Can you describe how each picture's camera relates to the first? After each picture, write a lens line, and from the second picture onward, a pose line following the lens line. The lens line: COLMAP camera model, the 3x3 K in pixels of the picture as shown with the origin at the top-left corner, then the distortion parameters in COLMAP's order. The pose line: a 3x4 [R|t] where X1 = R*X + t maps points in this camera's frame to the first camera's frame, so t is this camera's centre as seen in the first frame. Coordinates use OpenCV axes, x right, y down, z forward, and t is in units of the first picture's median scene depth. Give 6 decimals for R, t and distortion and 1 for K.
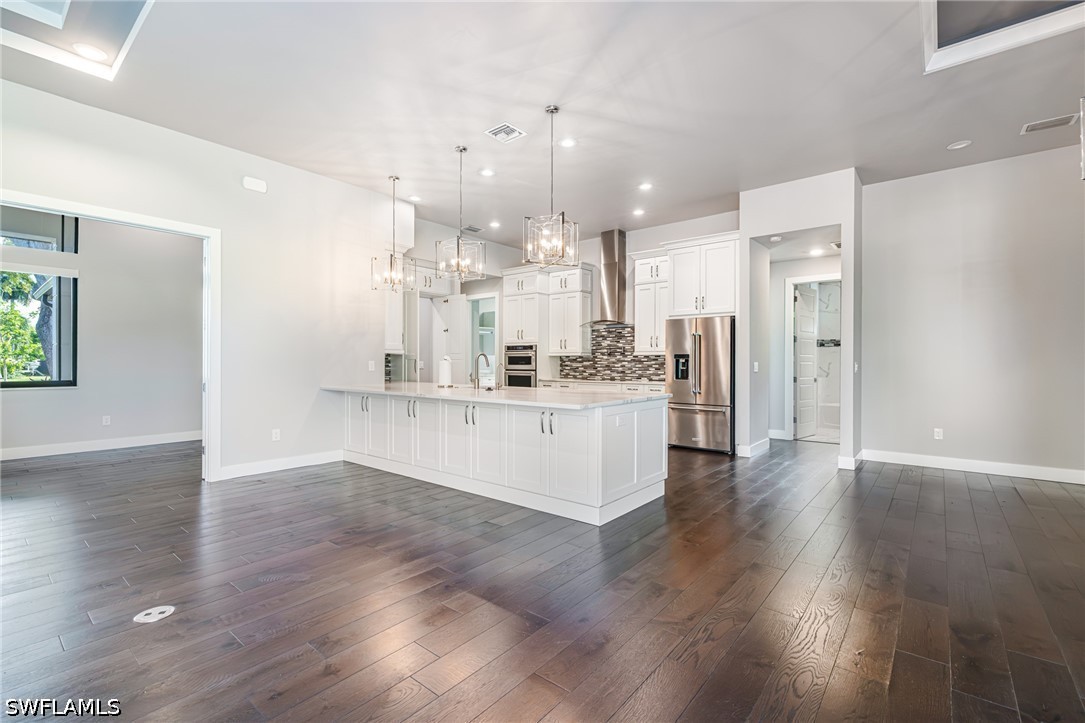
lens RADIAL K [[480.1, 0, 538.5], [0, 480.1, 362.1], [0, 0, 1]] dist [0.000084, 0.000028]
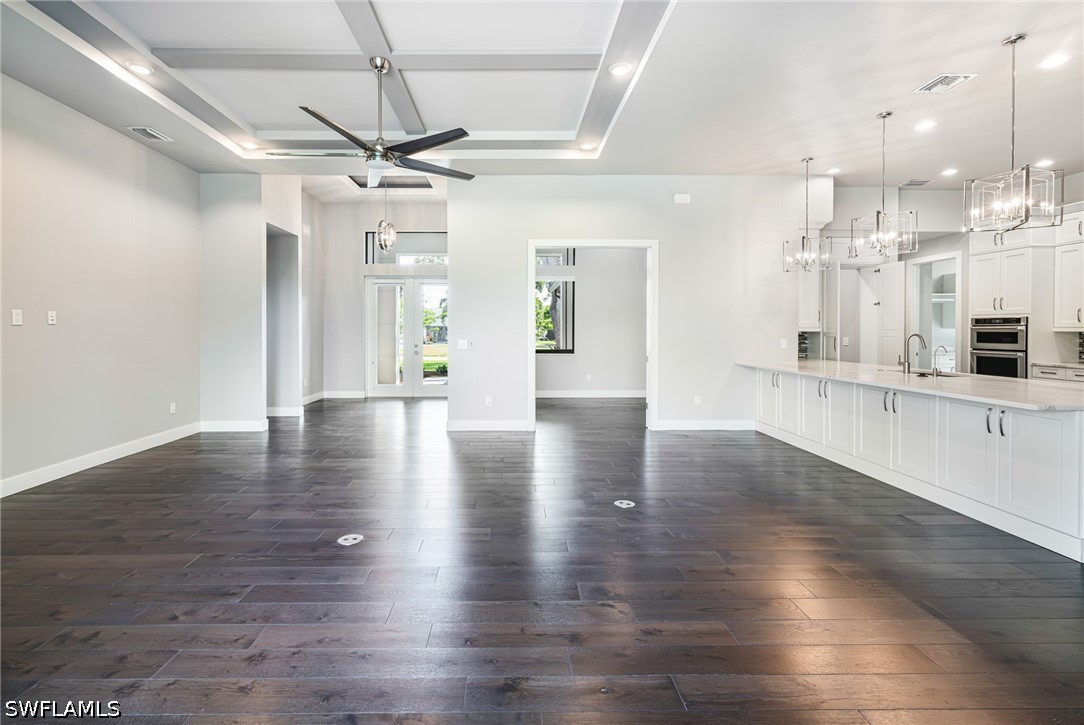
lens RADIAL K [[487.9, 0, 513.2], [0, 487.9, 333.7], [0, 0, 1]] dist [0.001377, -0.000092]
pose [[0.646114, 0.005435, -0.763221, 0.086513], [0.001278, 0.999966, 0.008203, -0.025612], [0.763240, -0.006276, 0.646085, -0.141843]]
